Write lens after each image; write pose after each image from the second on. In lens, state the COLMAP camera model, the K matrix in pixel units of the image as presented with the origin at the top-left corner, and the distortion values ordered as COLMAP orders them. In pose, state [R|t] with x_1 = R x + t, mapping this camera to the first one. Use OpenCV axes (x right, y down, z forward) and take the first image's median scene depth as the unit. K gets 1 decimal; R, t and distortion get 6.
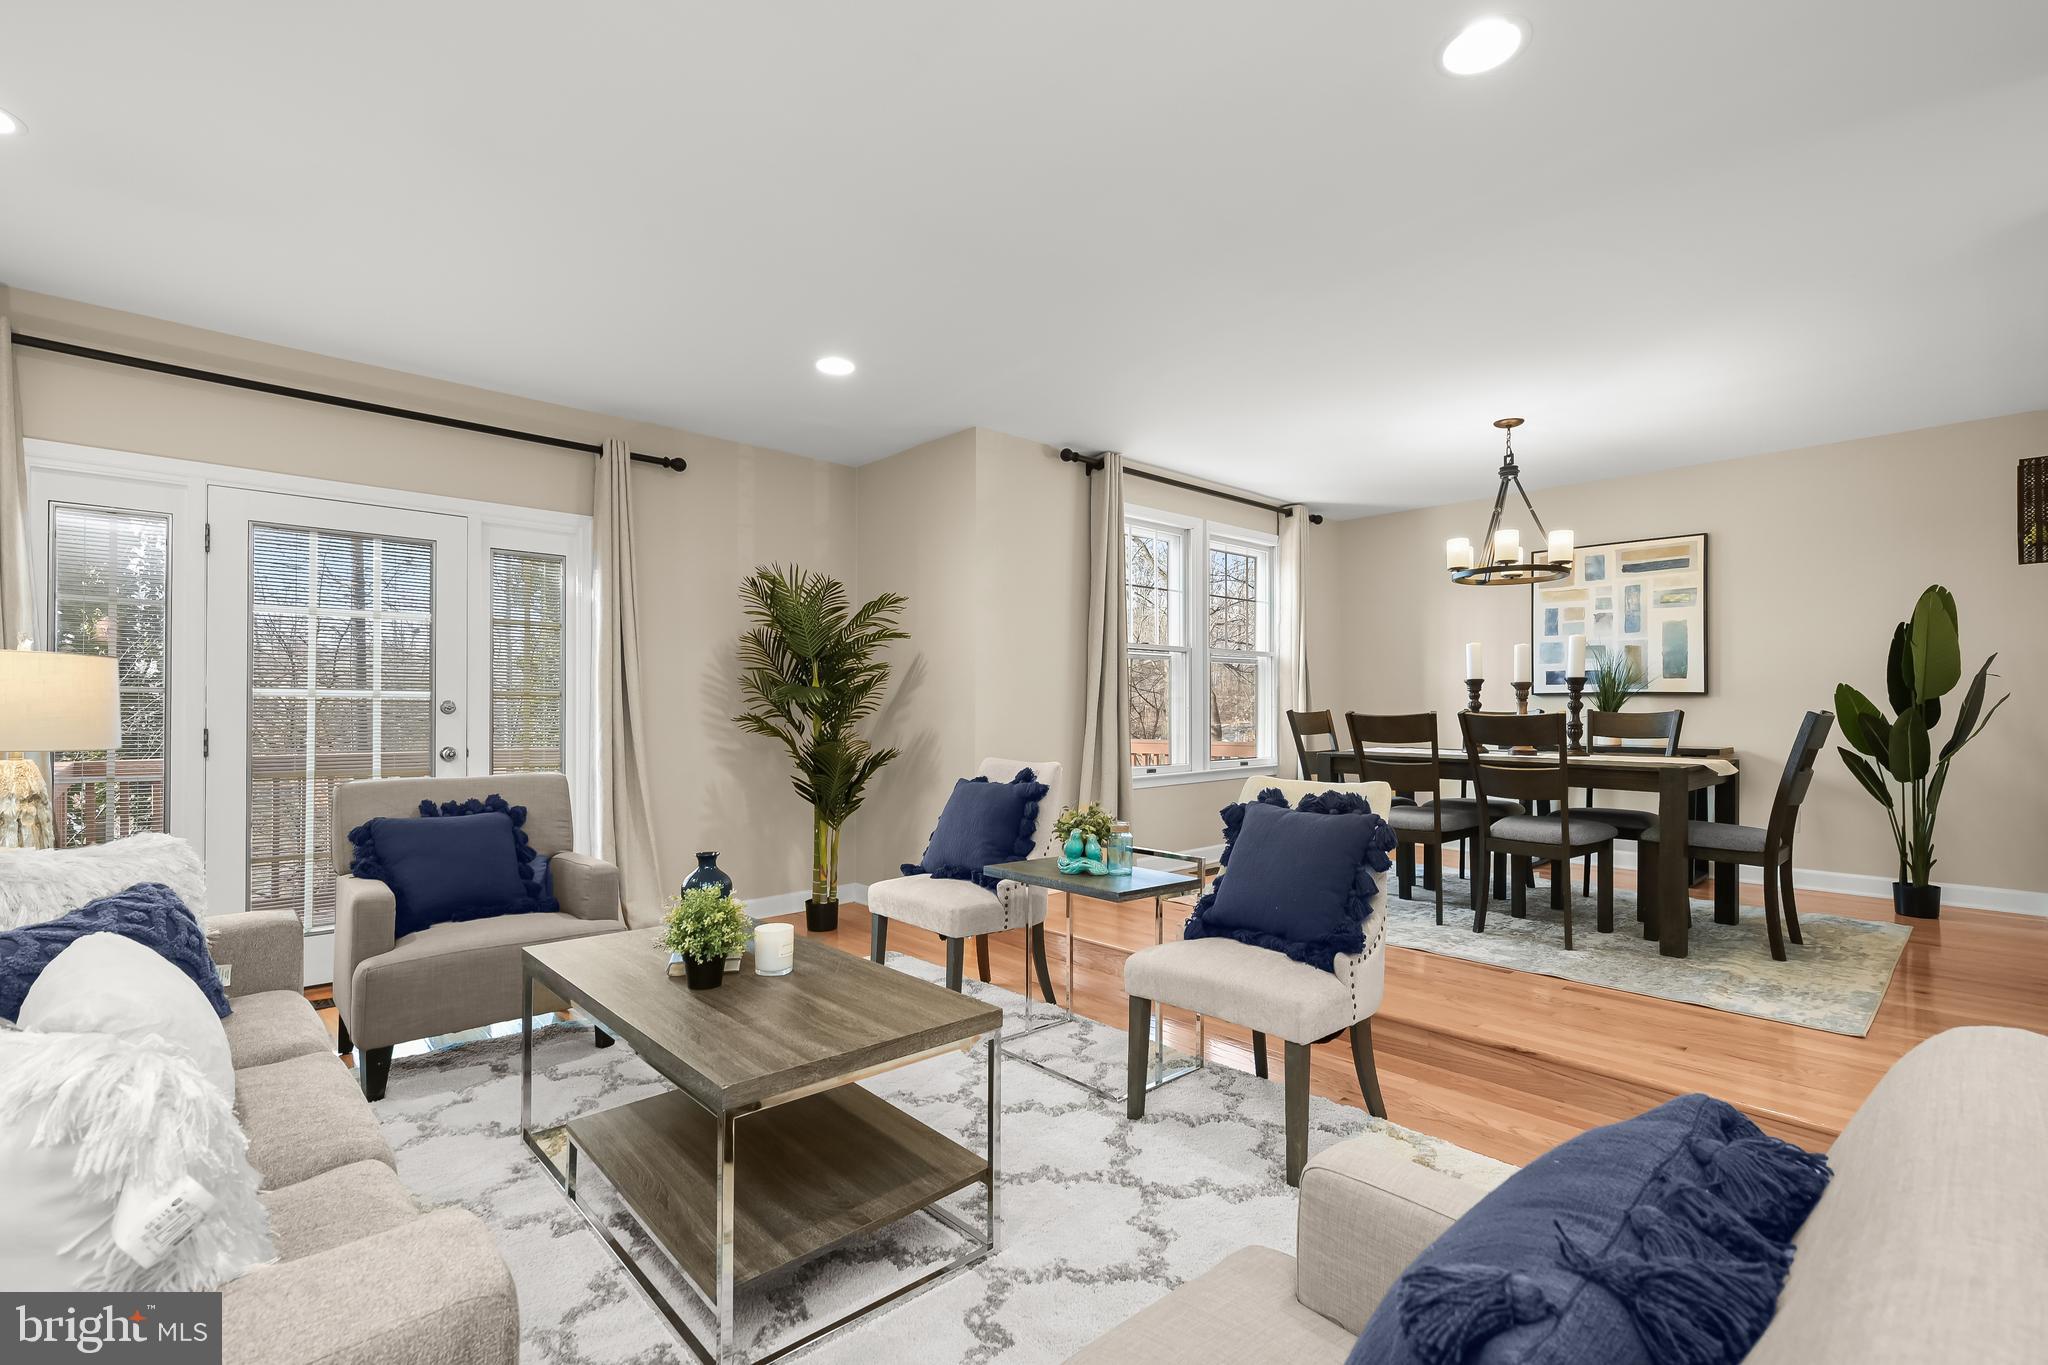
lens RADIAL K [[913.5, 0, 1033.5], [0, 913.5, 695.2], [0, 0, 1]] dist [0.000756, 0.000230]
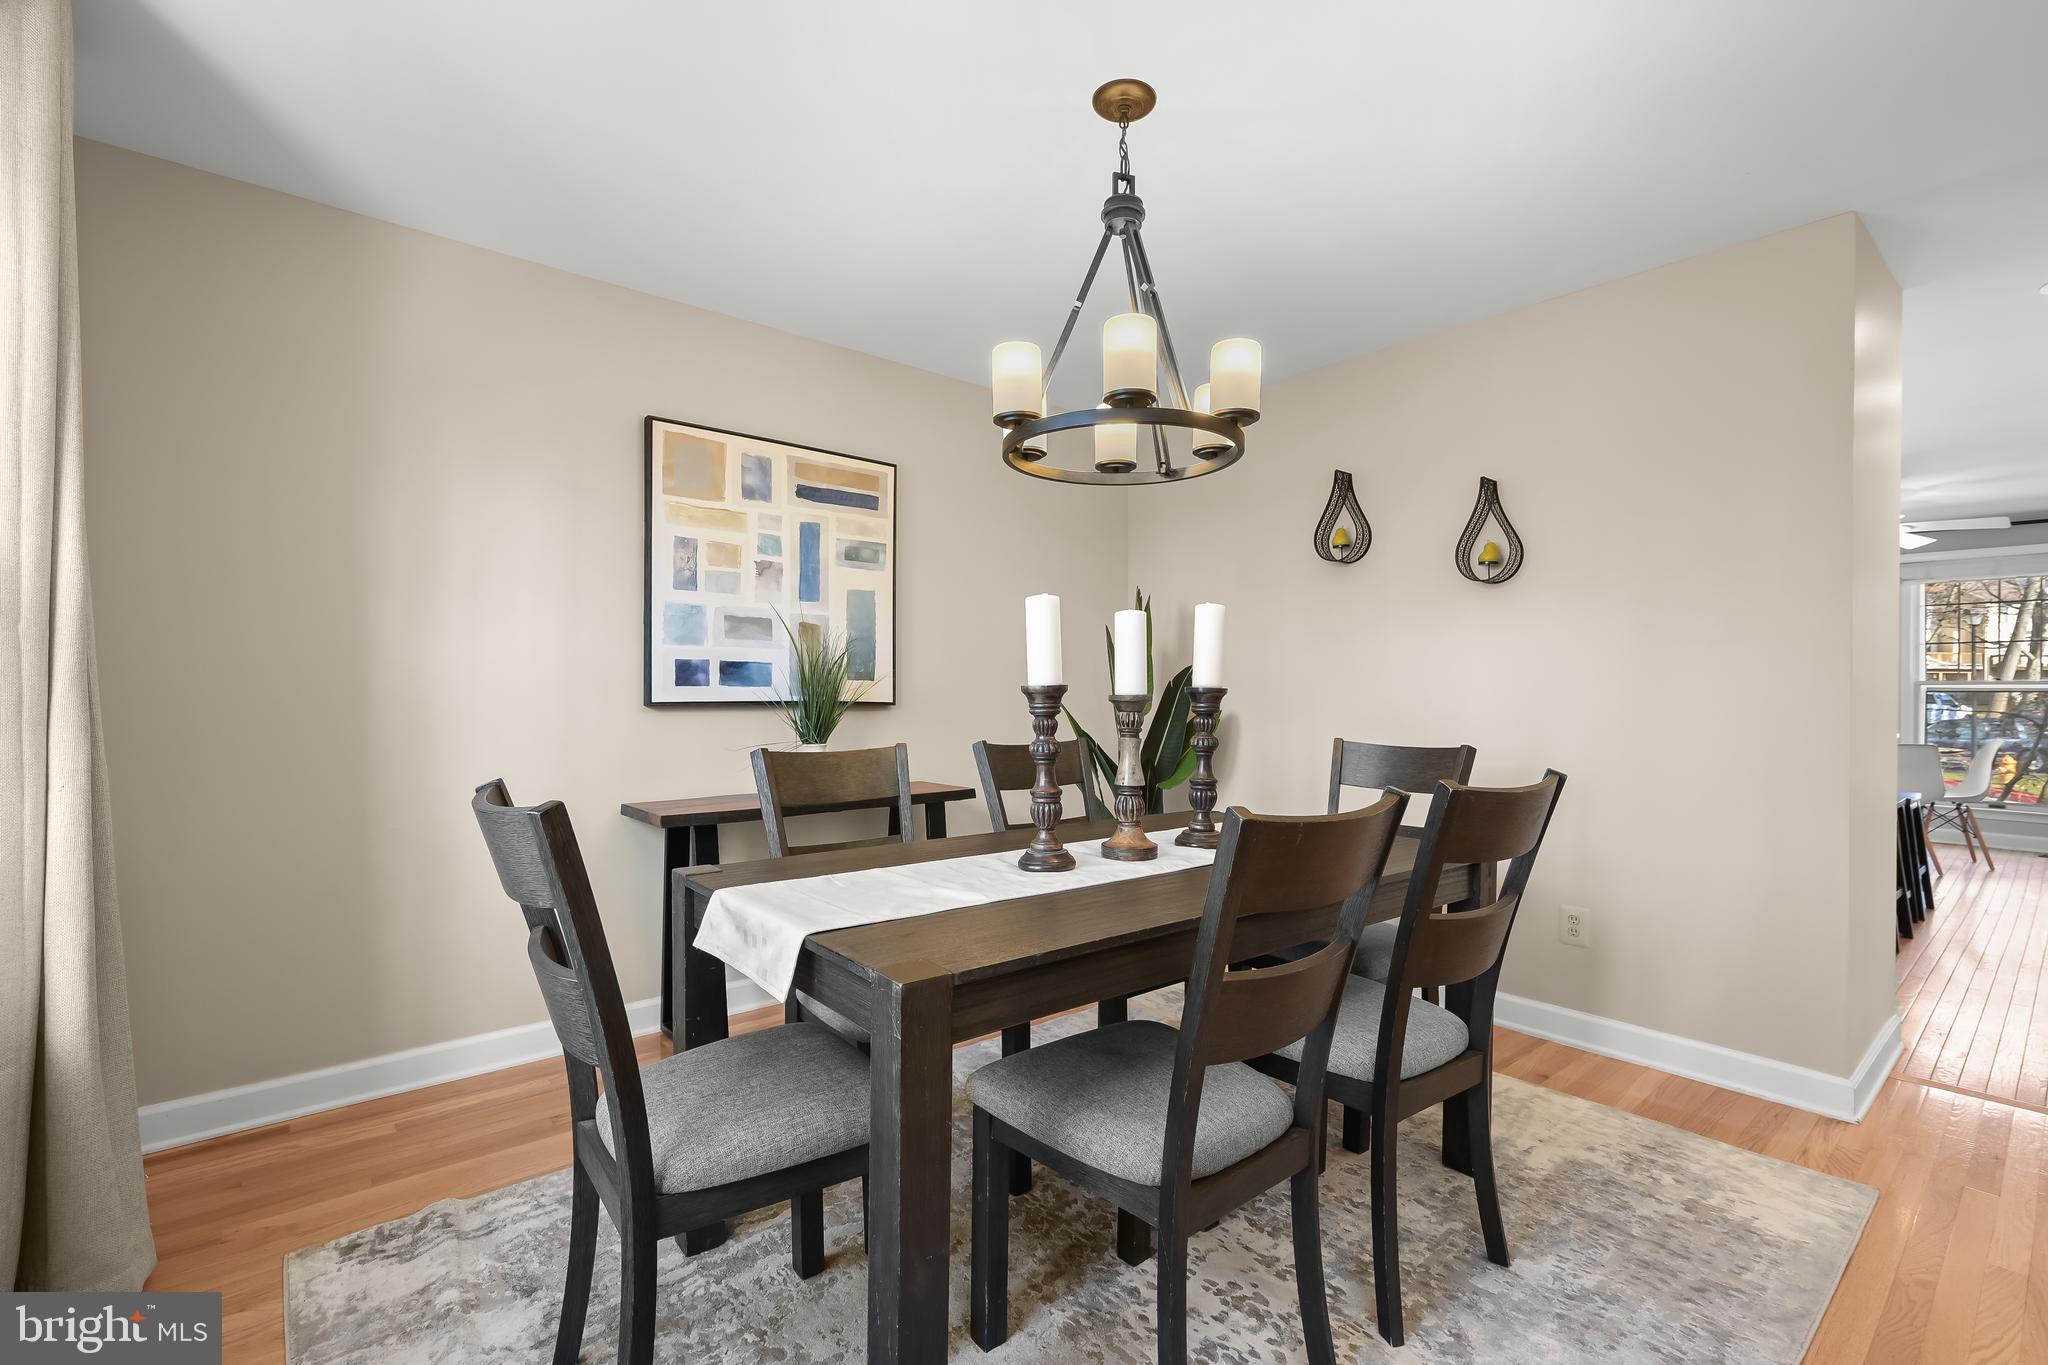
lens RADIAL K [[913.5, 0, 1033.5], [0, 913.5, 695.2], [0, 0, 1]] dist [0.000756, 0.000230]
pose [[0.039948, -0.004706, 0.999191, 0.065770], [-0.015524, 0.999865, 0.005330, -0.012872], [-0.999081, -0.015724, 0.039869, 0.838383]]
